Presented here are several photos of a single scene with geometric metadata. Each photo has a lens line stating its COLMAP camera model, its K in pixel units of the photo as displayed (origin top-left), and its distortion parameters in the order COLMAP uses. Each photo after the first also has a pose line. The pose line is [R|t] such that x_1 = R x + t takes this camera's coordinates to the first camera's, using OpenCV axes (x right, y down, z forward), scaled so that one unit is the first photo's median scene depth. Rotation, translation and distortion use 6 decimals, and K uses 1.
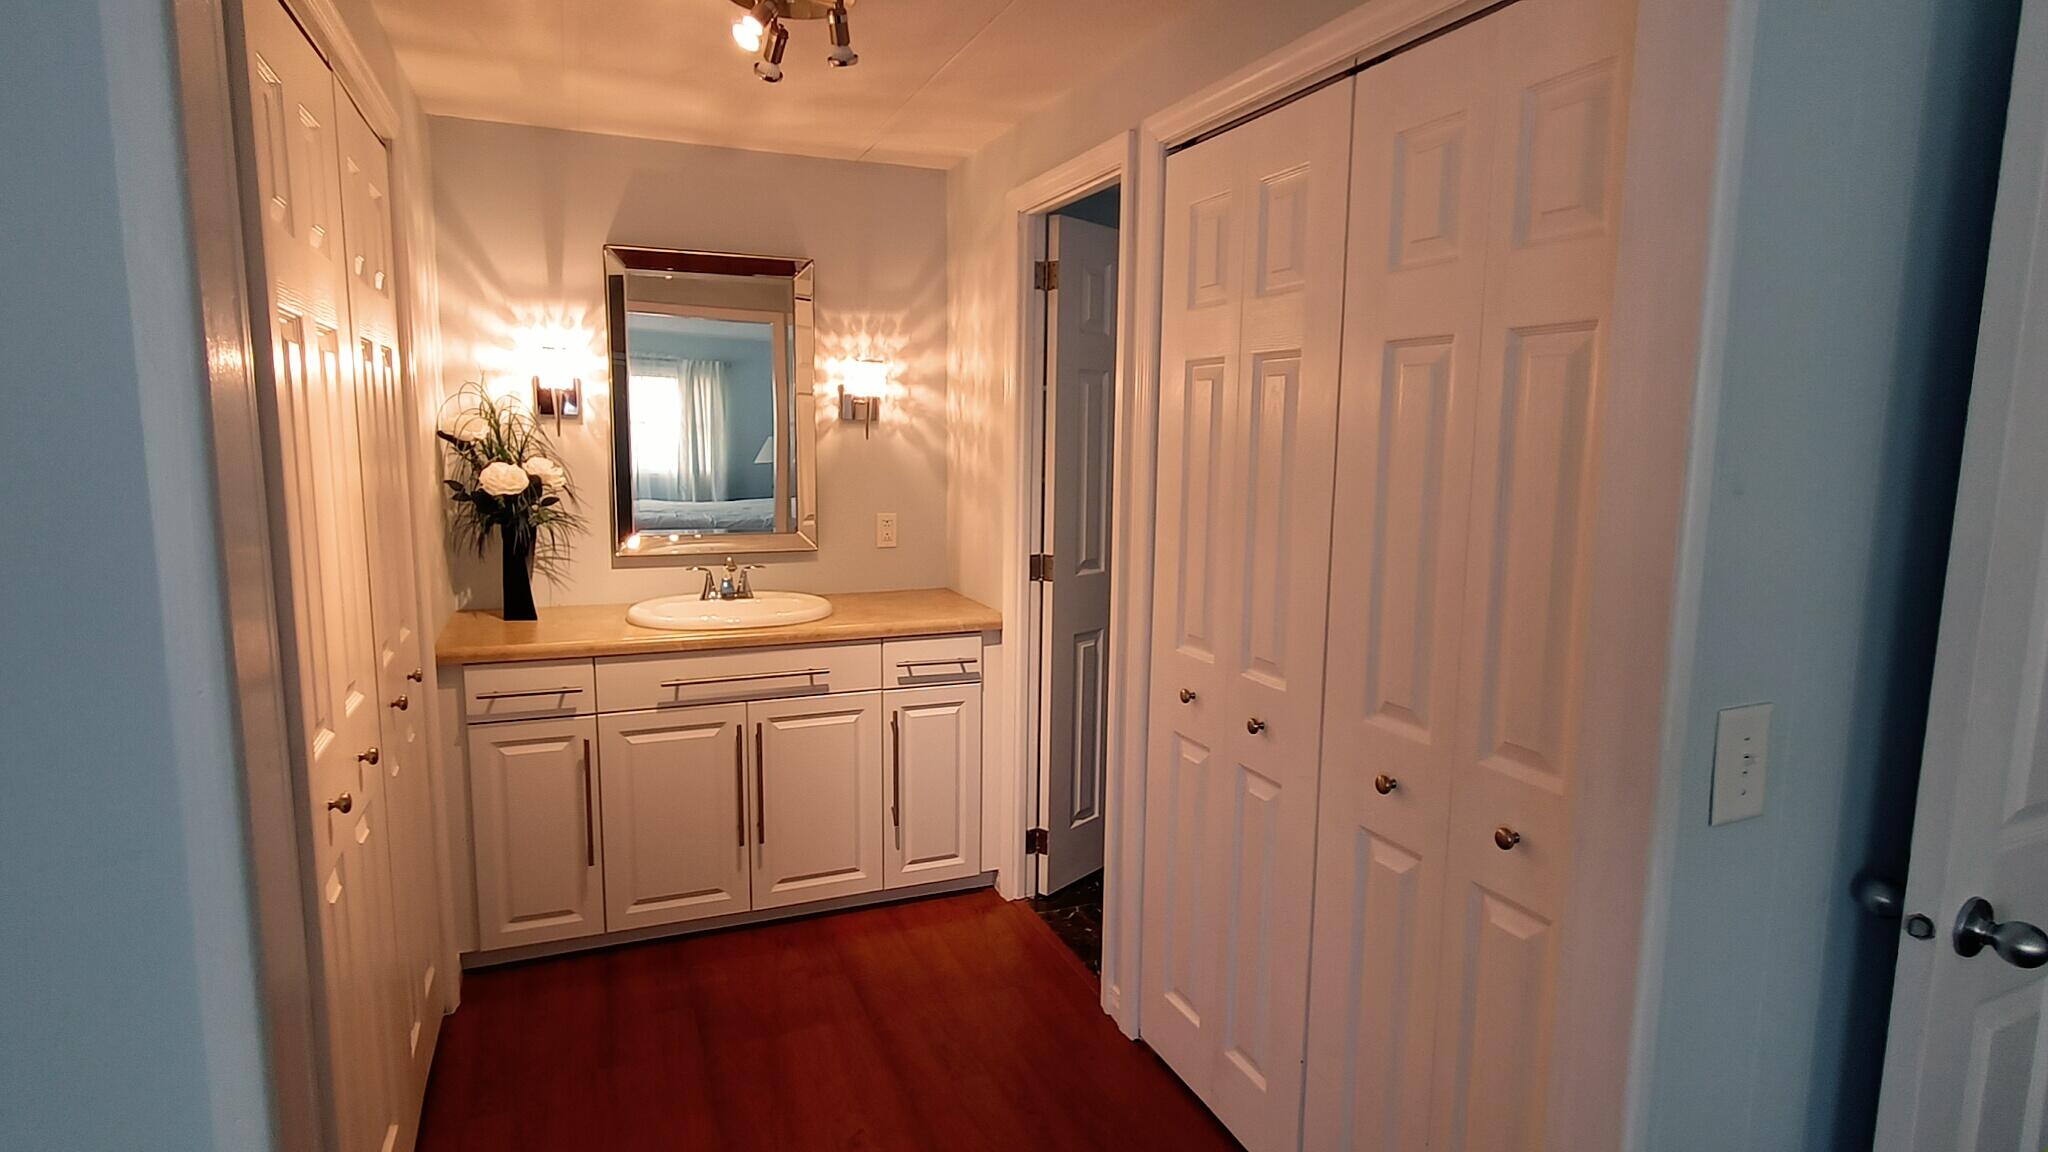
lens RADIAL K [[1086.7, 0, 1023.4], [0, 1086.7, 574.8], [0, 0, 1]] dist [-0.006856, -0.000454]
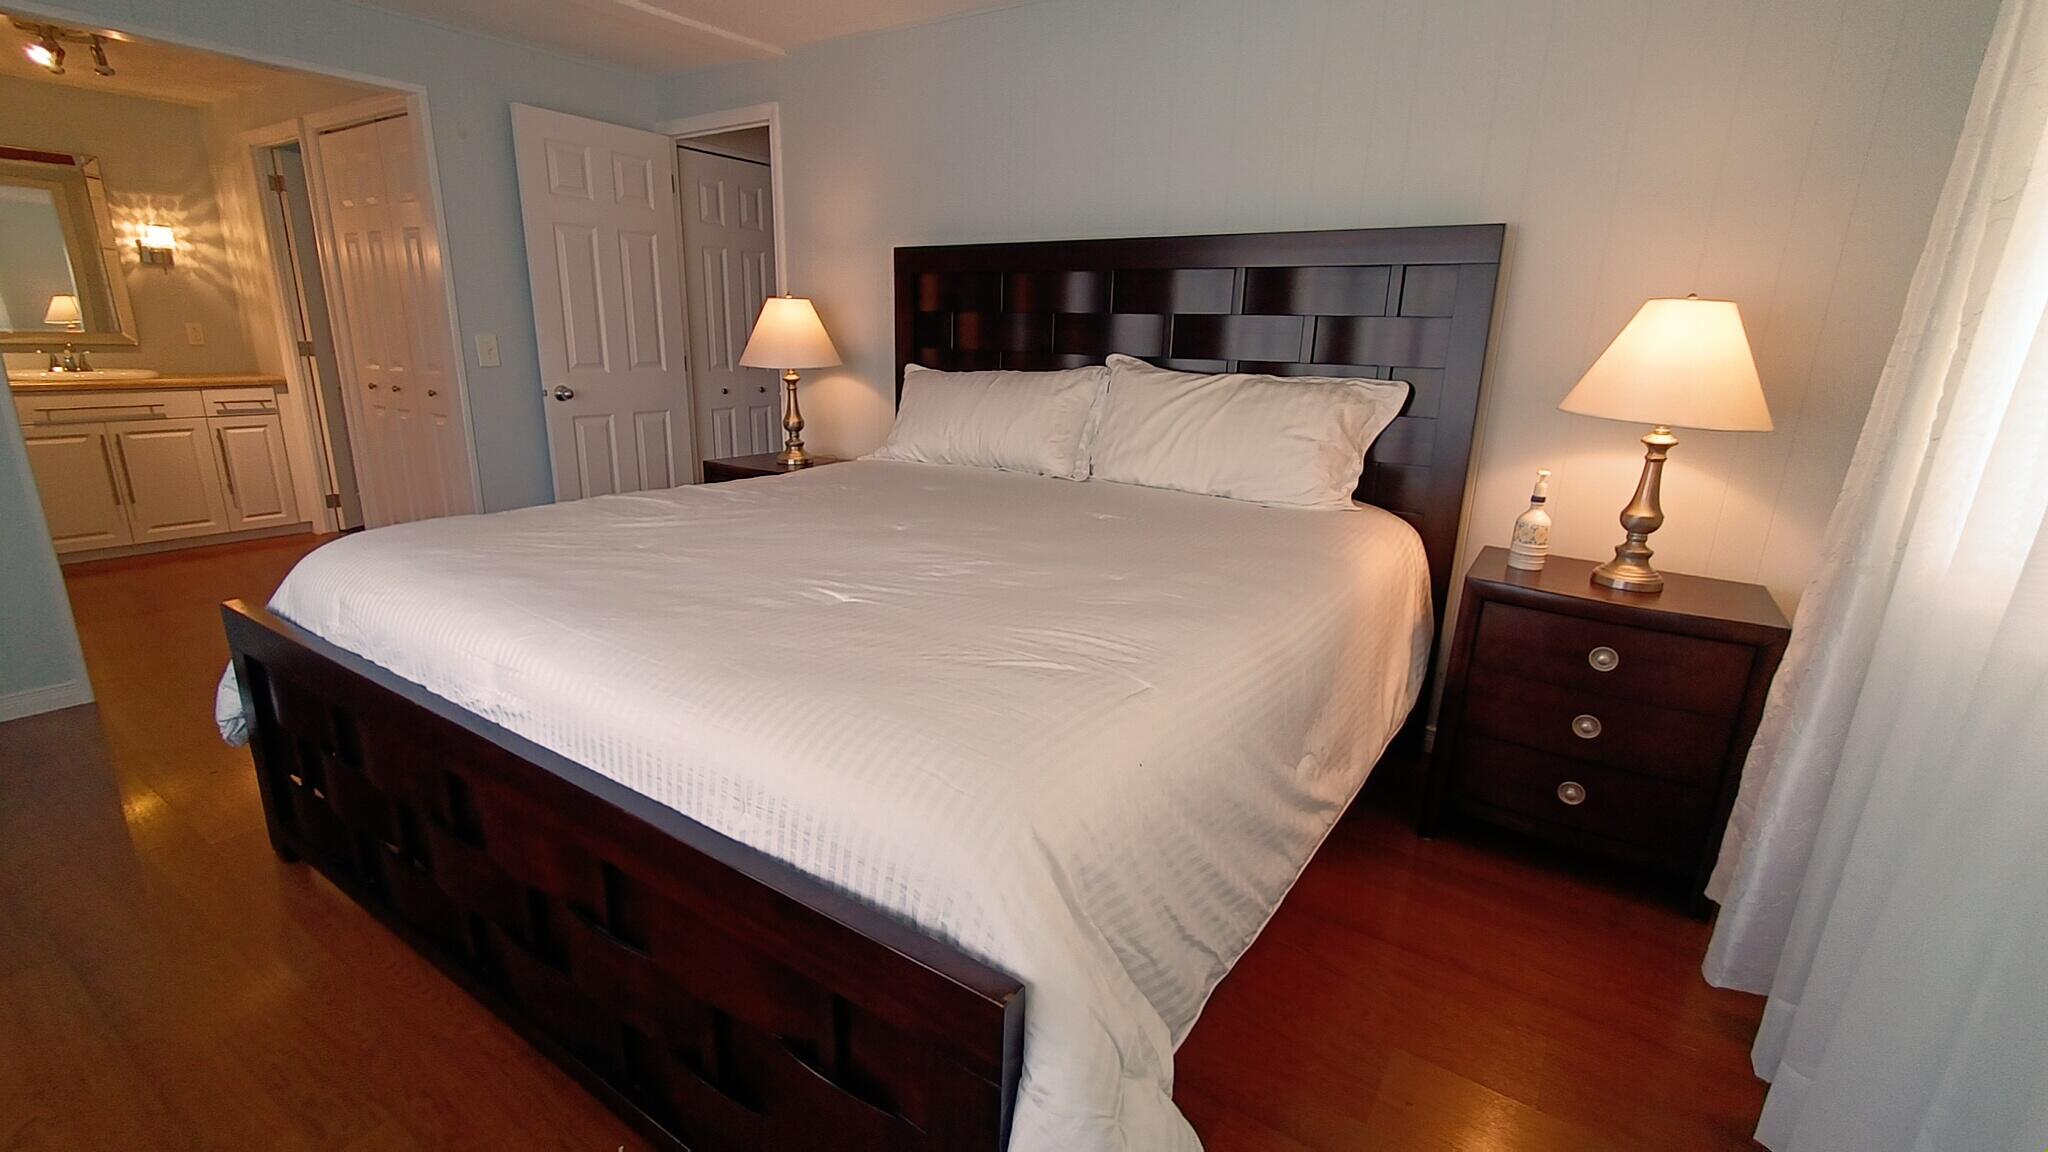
lens RADIAL K [[904.7, 0, 1022.7], [0, 904.7, 580.9], [0, 0, 1]] dist [0.005094, -0.000243]
pose [[0.835942, -0.136764, 0.531505, 0.150256], [0.060449, 0.985505, 0.158511, 0.198518], [-0.545479, -0.100377, 0.832092, -0.934012]]
